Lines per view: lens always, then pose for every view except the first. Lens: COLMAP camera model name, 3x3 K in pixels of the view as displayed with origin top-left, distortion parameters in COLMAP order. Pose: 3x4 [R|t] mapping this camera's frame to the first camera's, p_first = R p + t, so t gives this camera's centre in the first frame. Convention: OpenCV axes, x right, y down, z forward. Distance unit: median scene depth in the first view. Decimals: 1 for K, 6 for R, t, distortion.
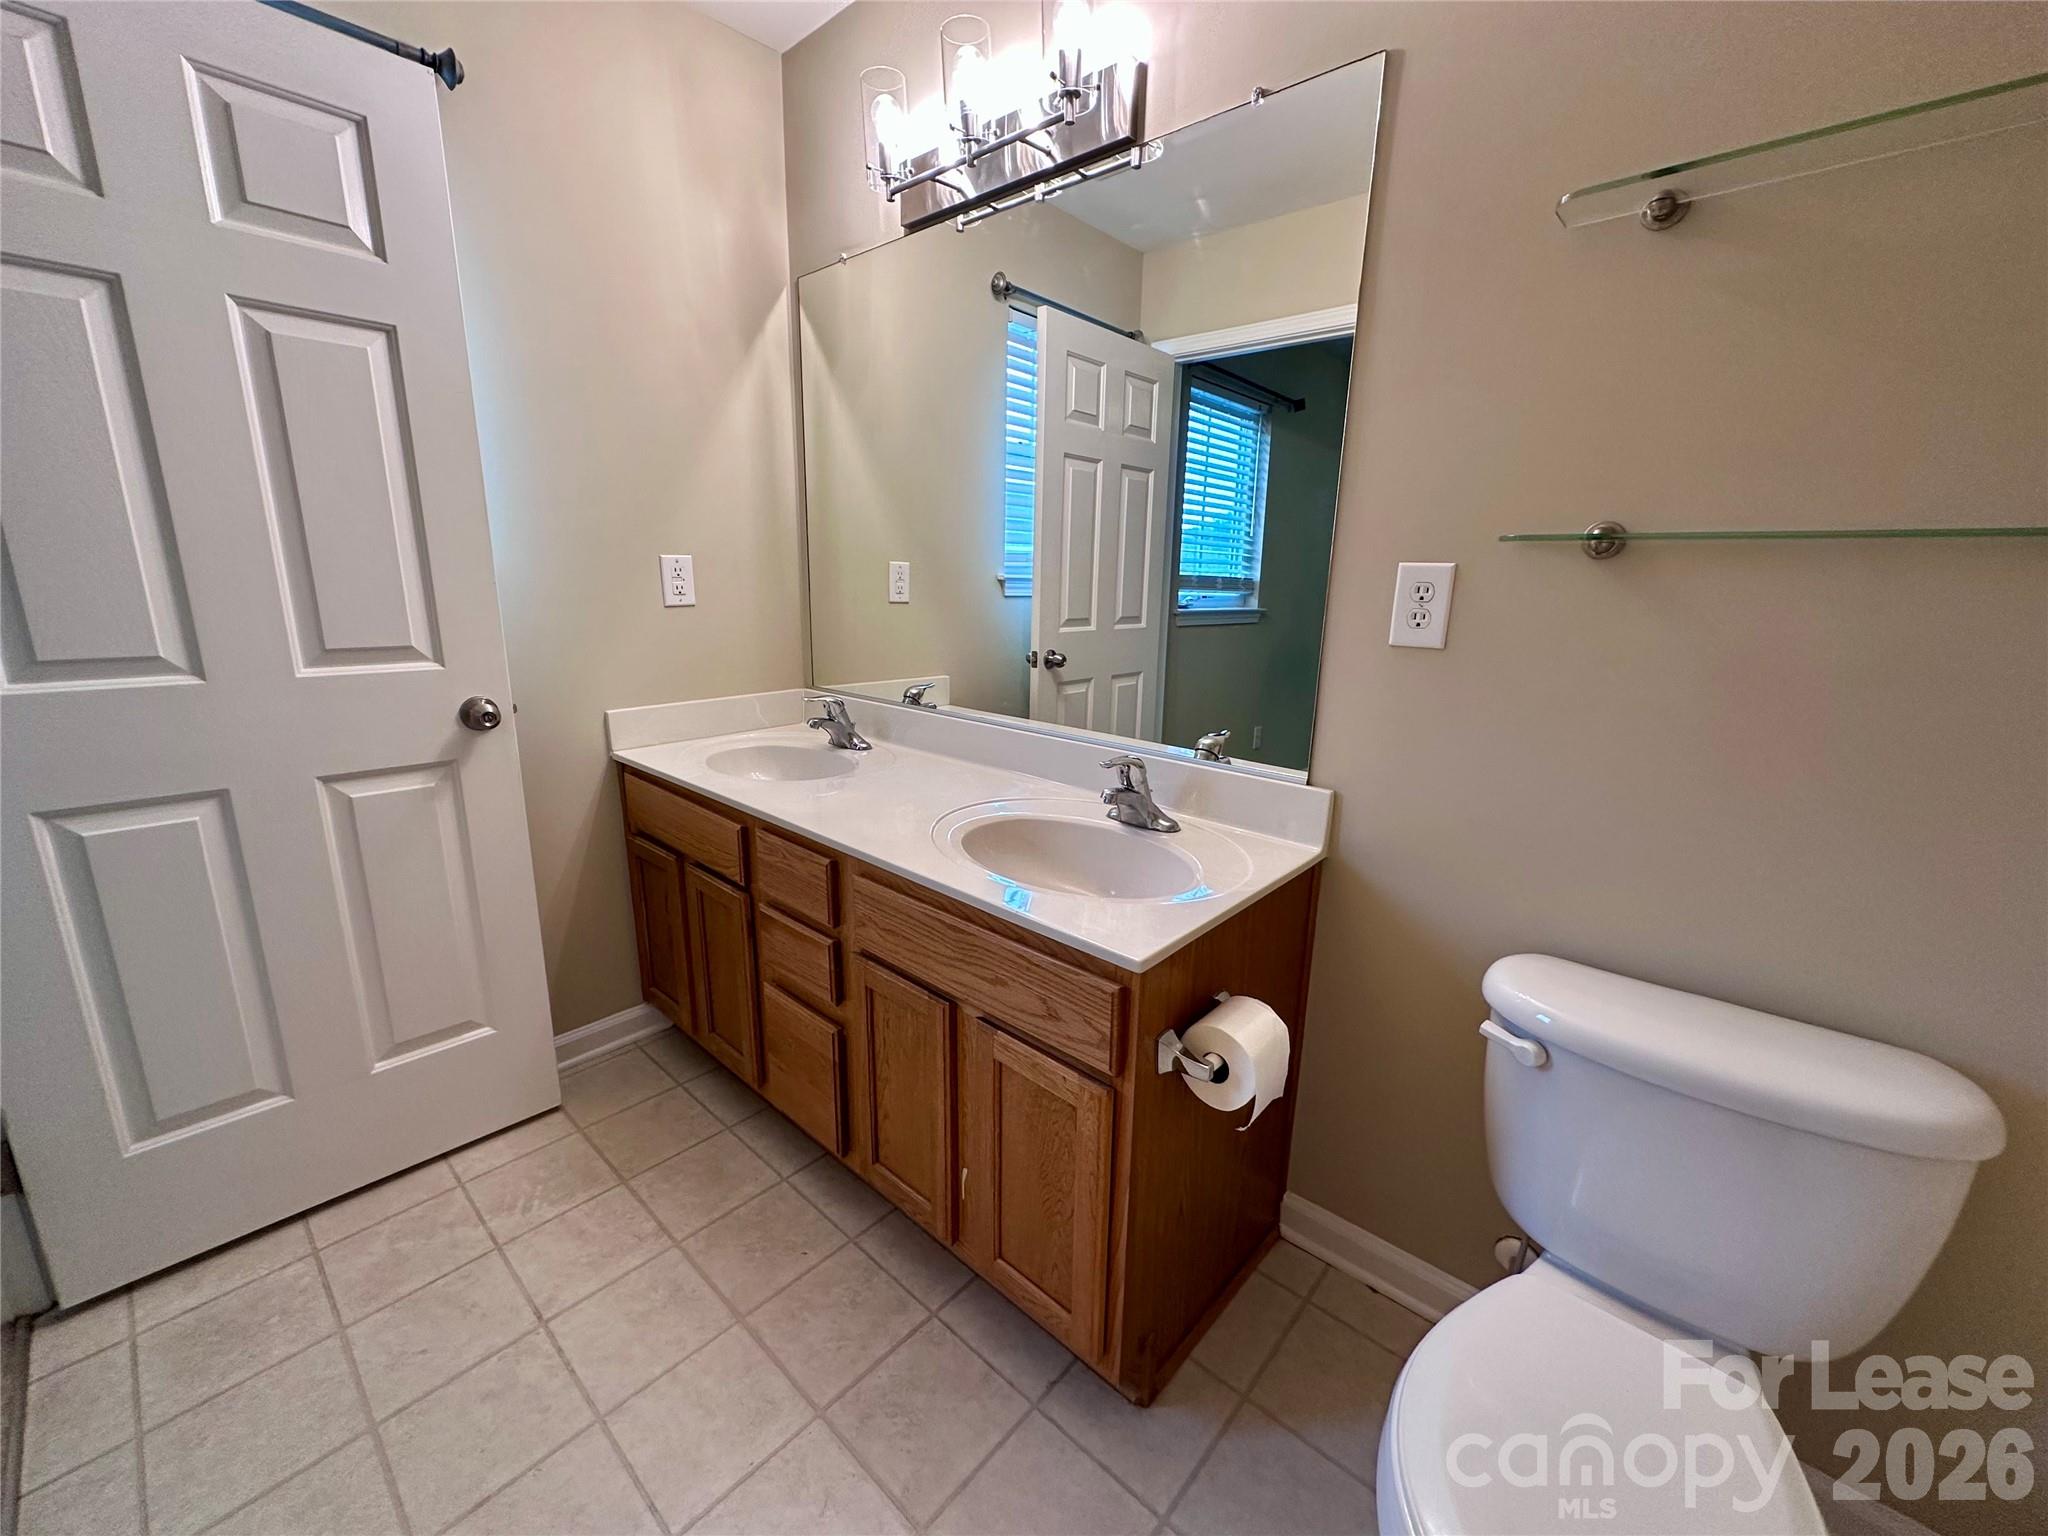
lens RADIAL K [[822.9, 0, 1012.9], [0, 822.9, 769.0], [0, 0, 1]] dist [0.000075, -0.000171]
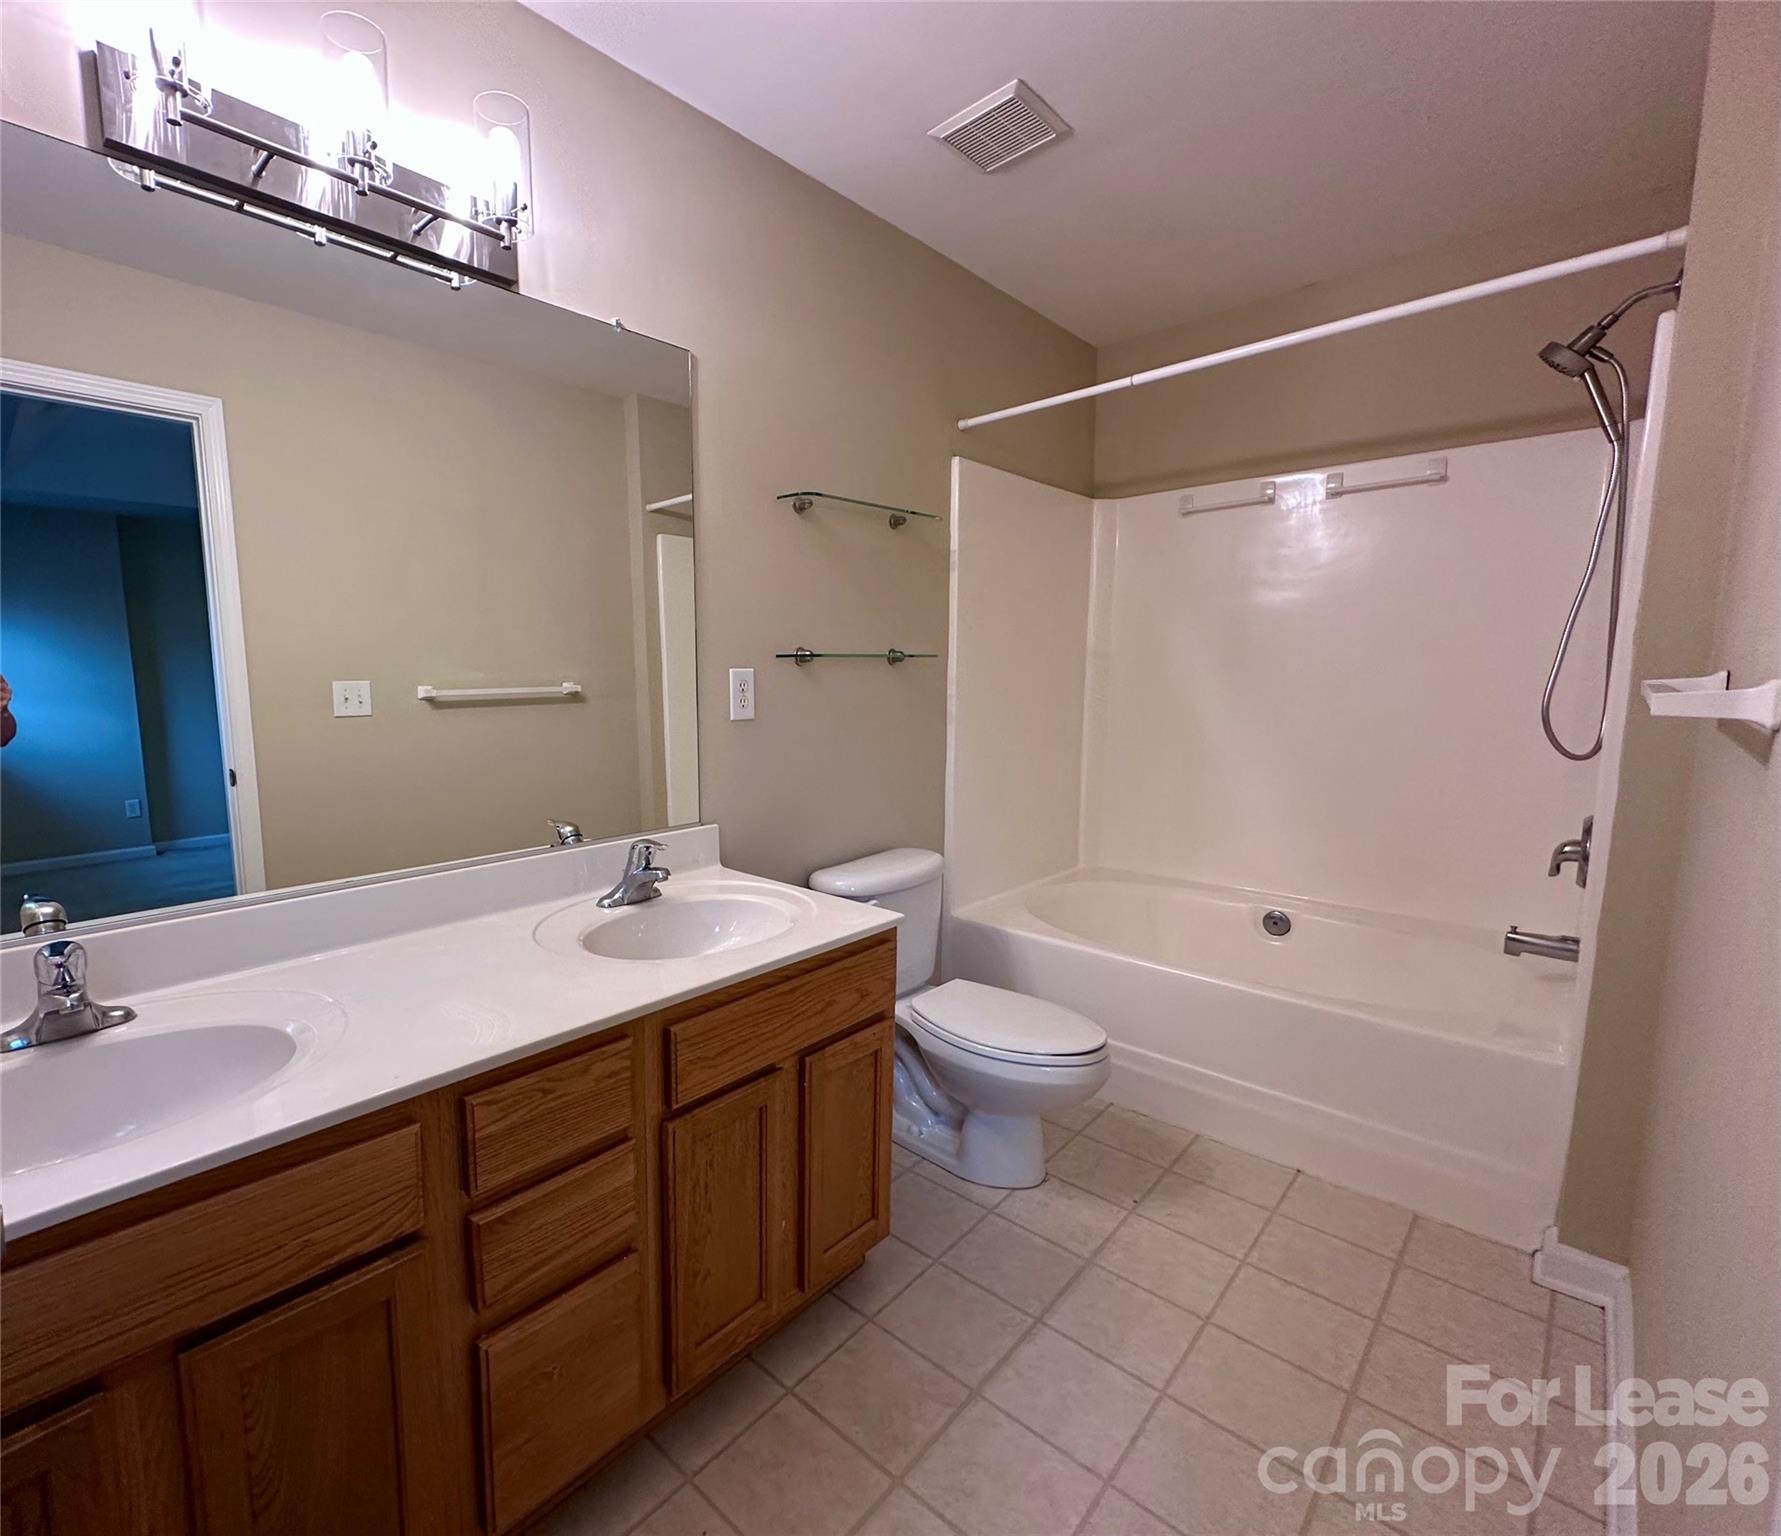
lens RADIAL K [[660.8, 0, 888.7], [0, 660.8, 766.3], [0, 0, 1]] dist [-0.001086, -0.007941]
pose [[0.055904, -0.150518, 0.987025, -0.833830], [0.254221, 0.958135, 0.131714, -0.168277], [-0.965529, 0.243560, 0.091829, 0.663194]]
